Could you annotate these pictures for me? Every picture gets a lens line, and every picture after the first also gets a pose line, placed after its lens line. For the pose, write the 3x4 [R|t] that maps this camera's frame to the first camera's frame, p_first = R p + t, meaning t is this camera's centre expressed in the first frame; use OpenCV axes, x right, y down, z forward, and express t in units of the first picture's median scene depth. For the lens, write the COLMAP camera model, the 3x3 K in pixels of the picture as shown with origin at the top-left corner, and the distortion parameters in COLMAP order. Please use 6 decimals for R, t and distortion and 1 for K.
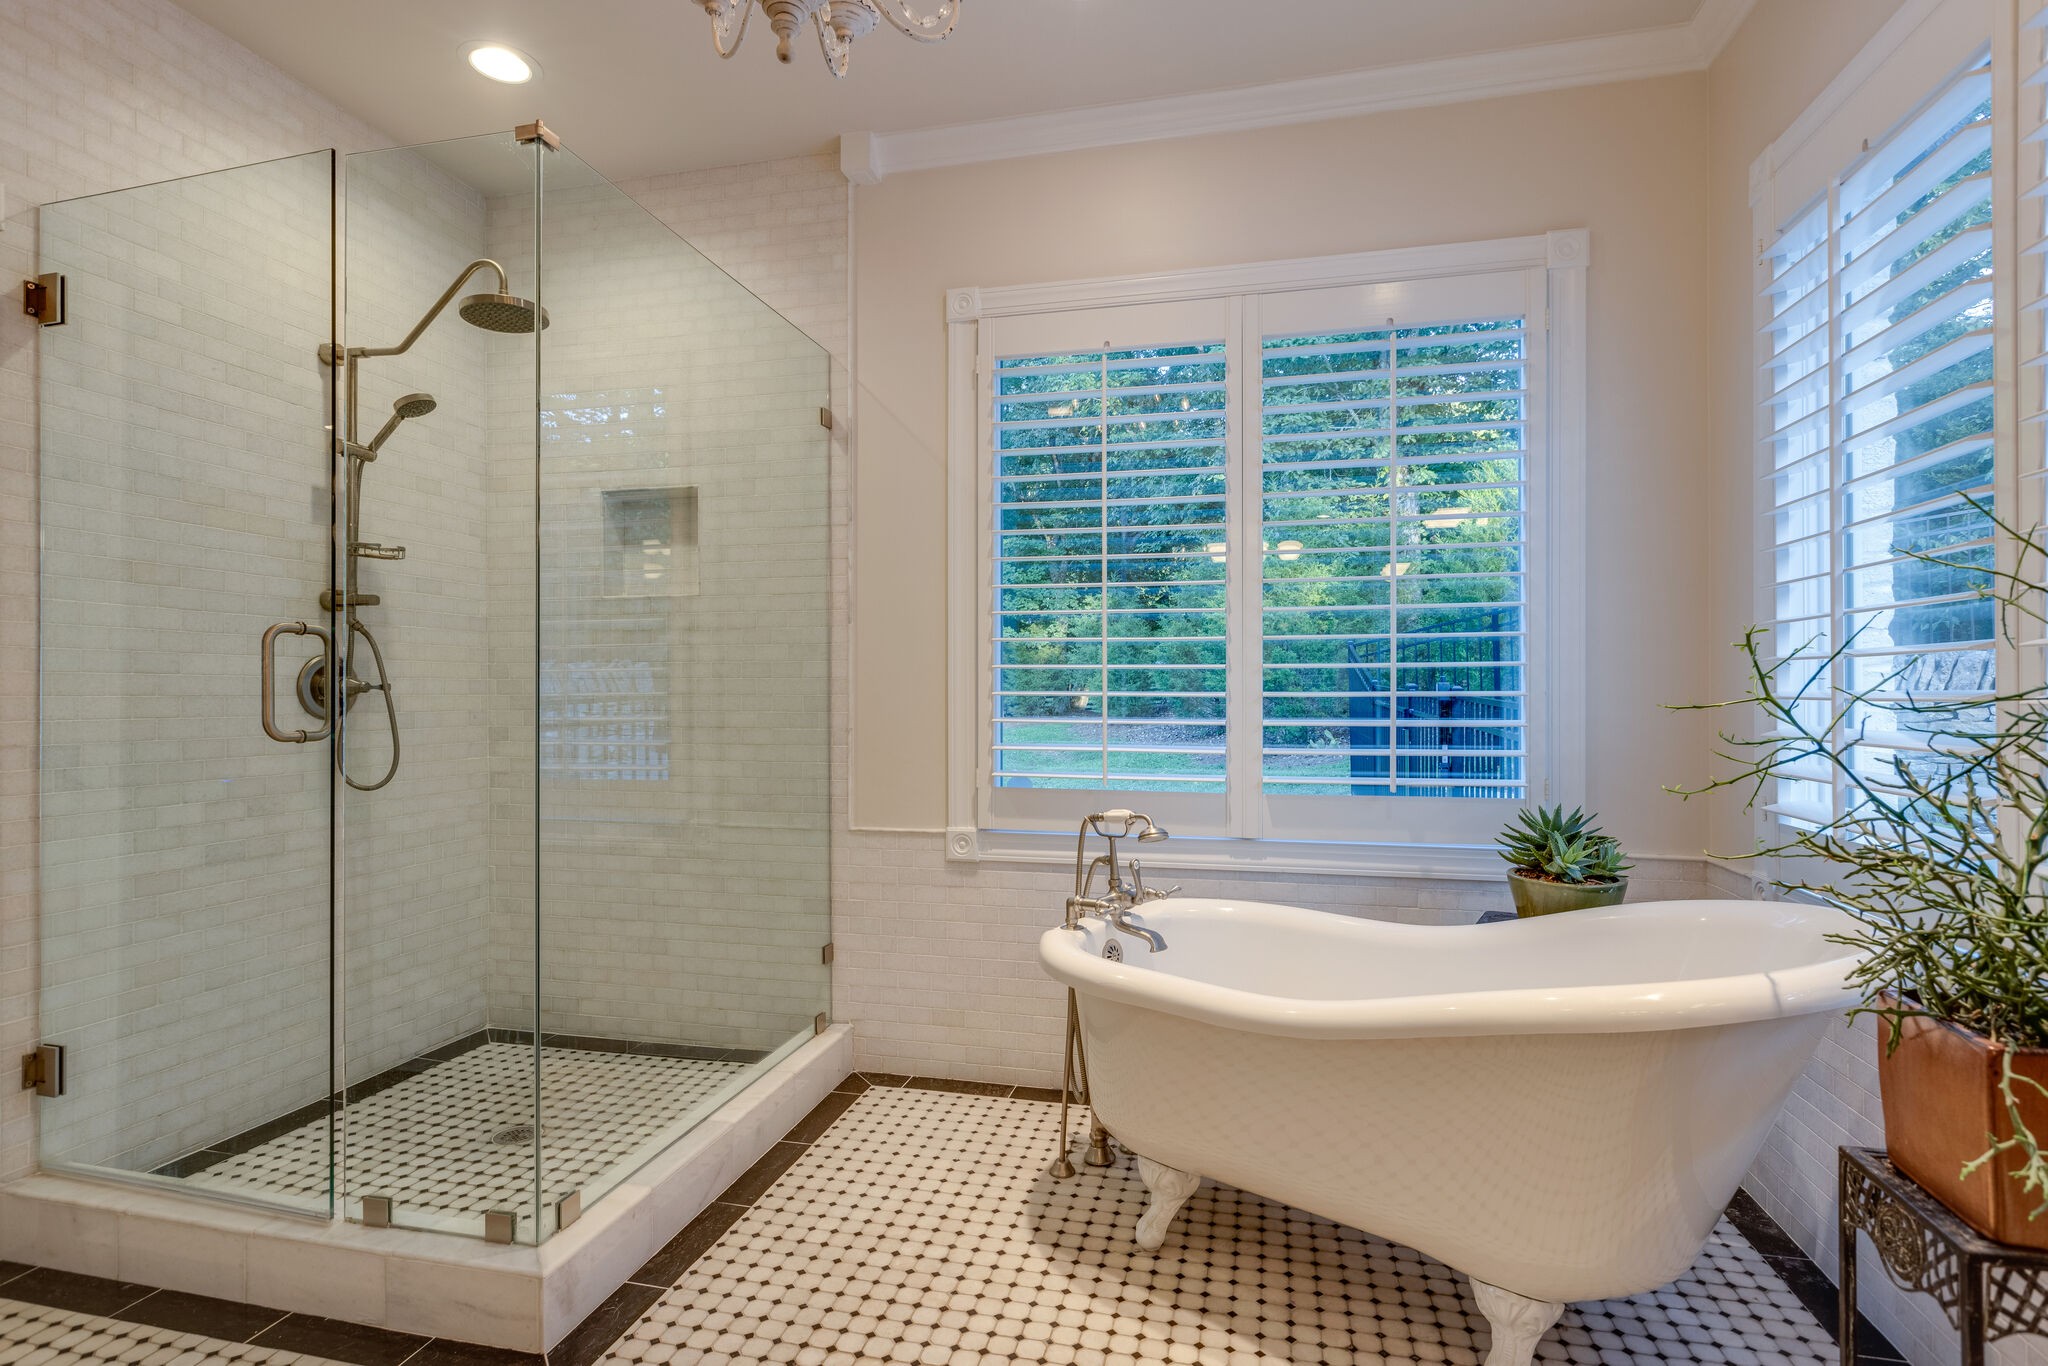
lens RADIAL K [[991.1, 0, 1034.1], [0, 991.1, 688.8], [0, 0, 1]] dist [-0.004081, -0.000914]
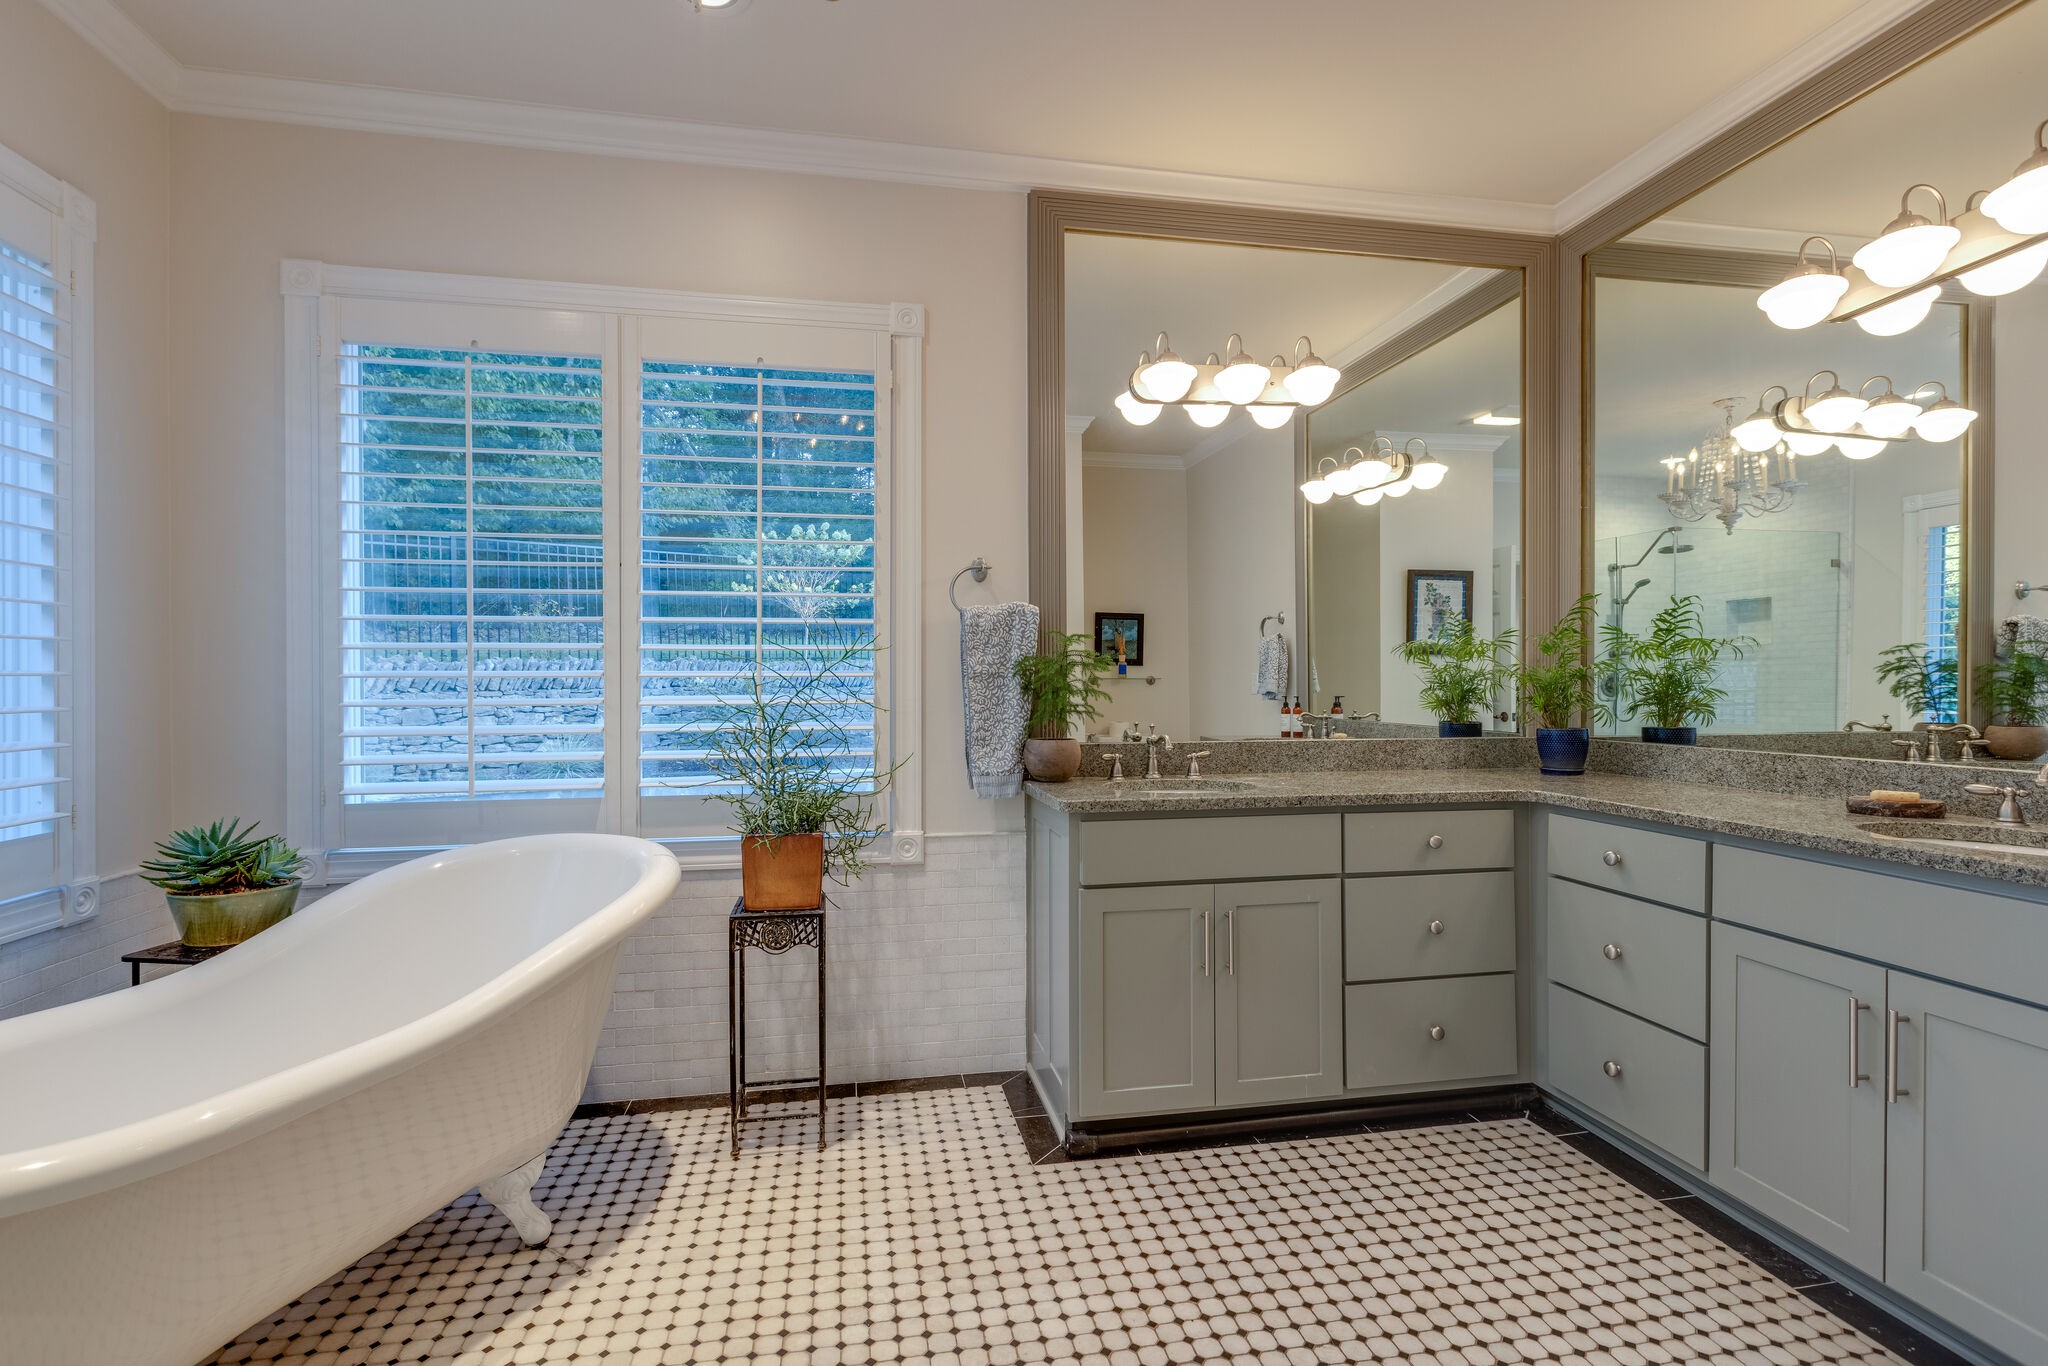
lens RADIAL K [[917.9, 0, 1021.9], [0, 917.9, 685.3], [0, 0, 1]] dist [0.000876, -0.000675]
pose [[-0.405113, -0.000108, 0.914266, -0.639715], [0.002630, 0.999996, 0.001283, -0.015561], [-0.914263, 0.002924, -0.405111, 0.631910]]
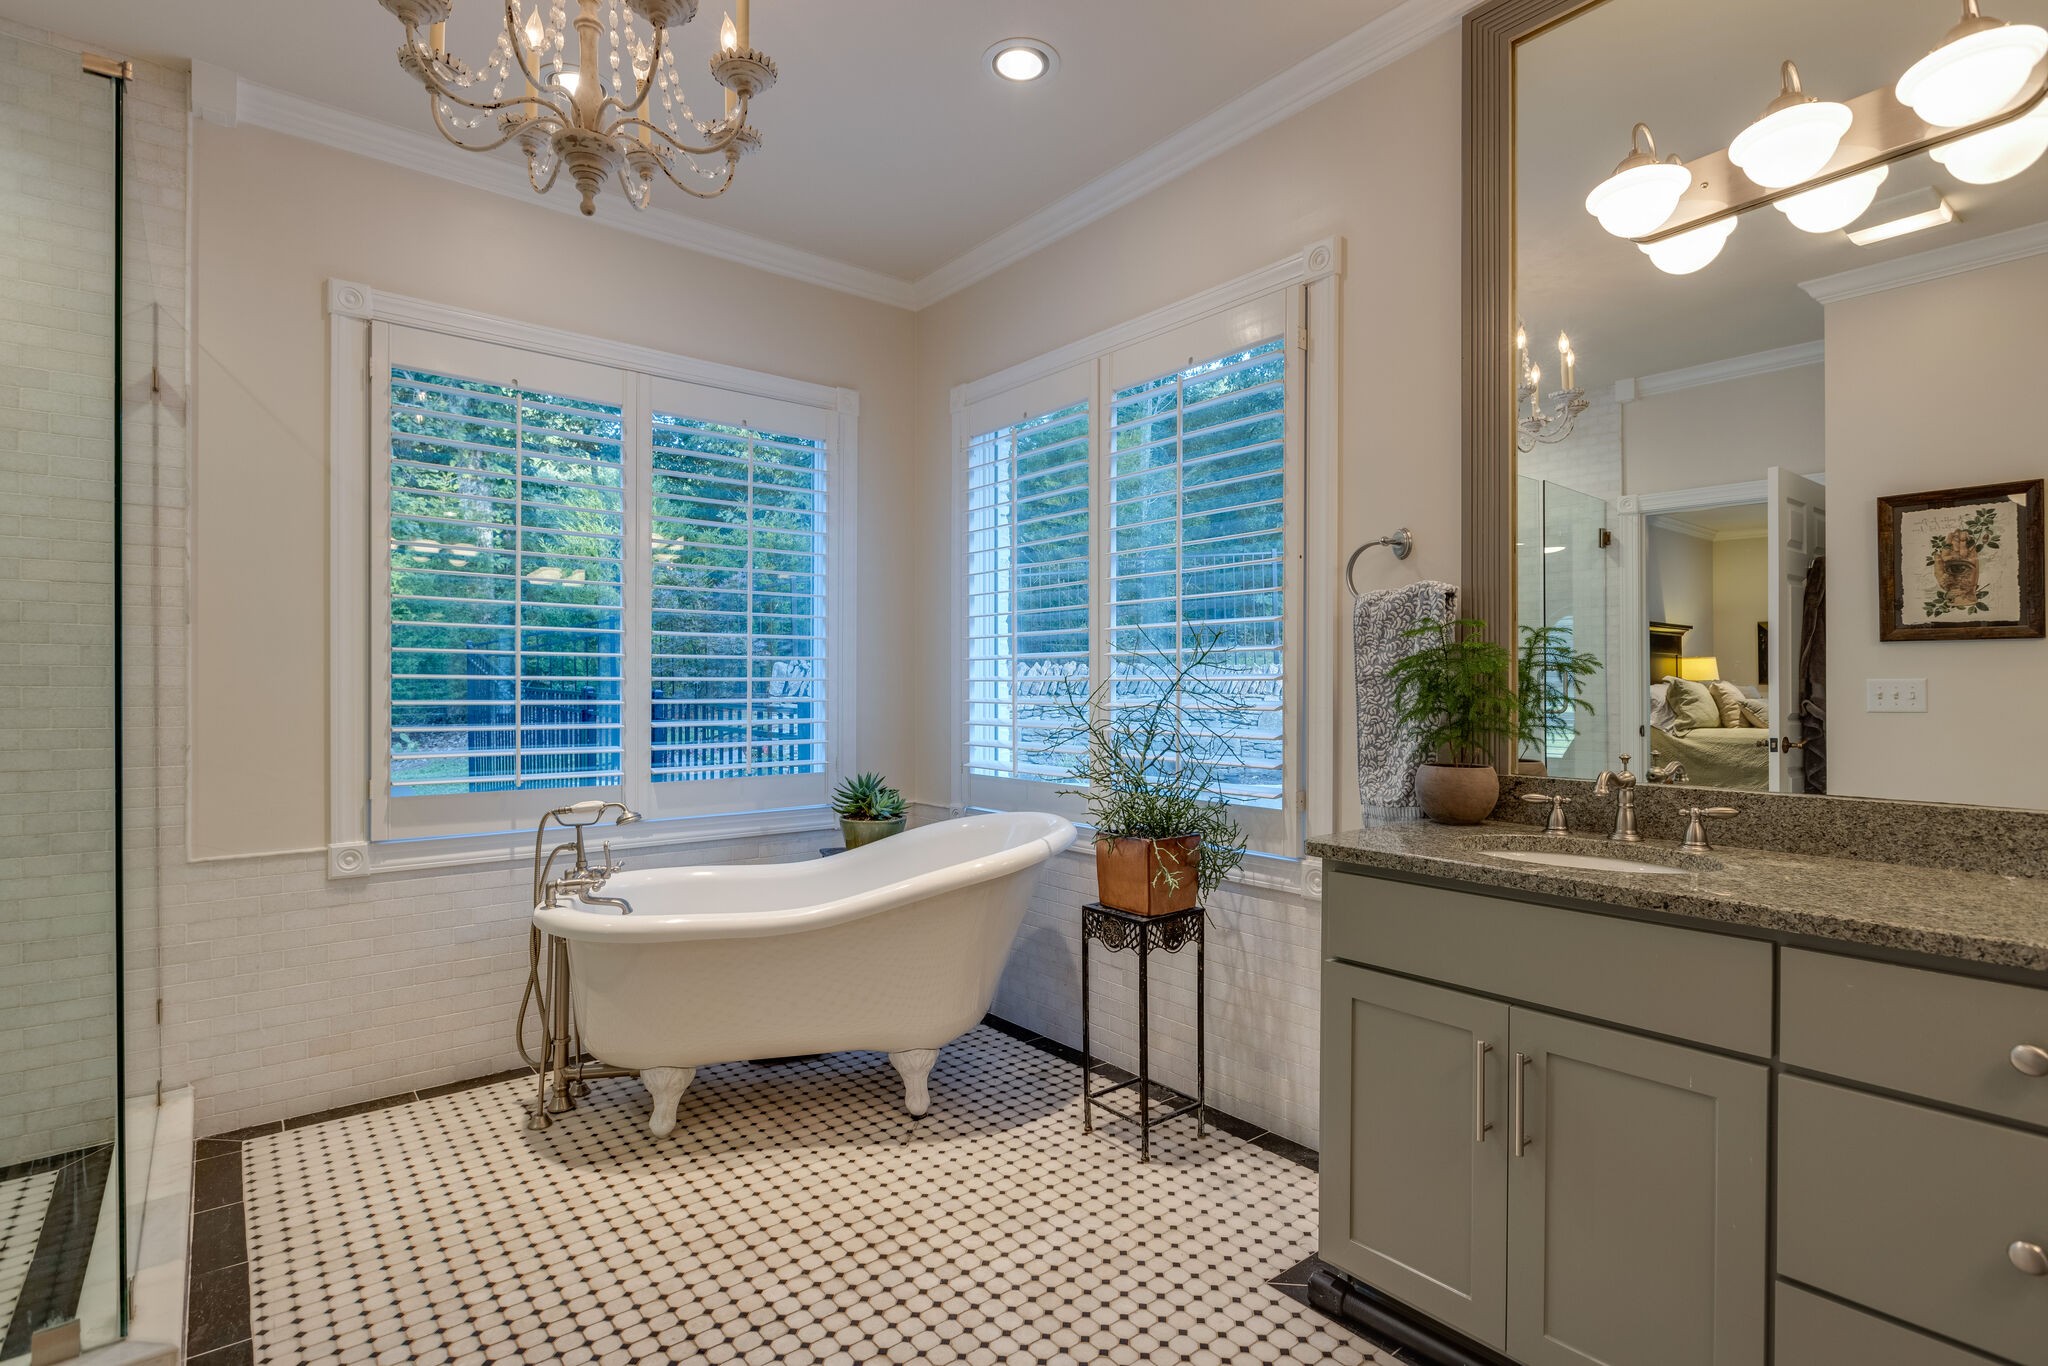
lens RADIAL K [[991.1, 0, 1034.1], [0, 991.1, 688.8], [0, 0, 1]] dist [-0.004081, -0.000914]
pose [[0.597294, 0.000356, 0.802022, -0.554357], [-0.003555, 0.999991, 0.002204, -0.017499], [-0.802014, -0.004167, 0.597290, -0.133503]]
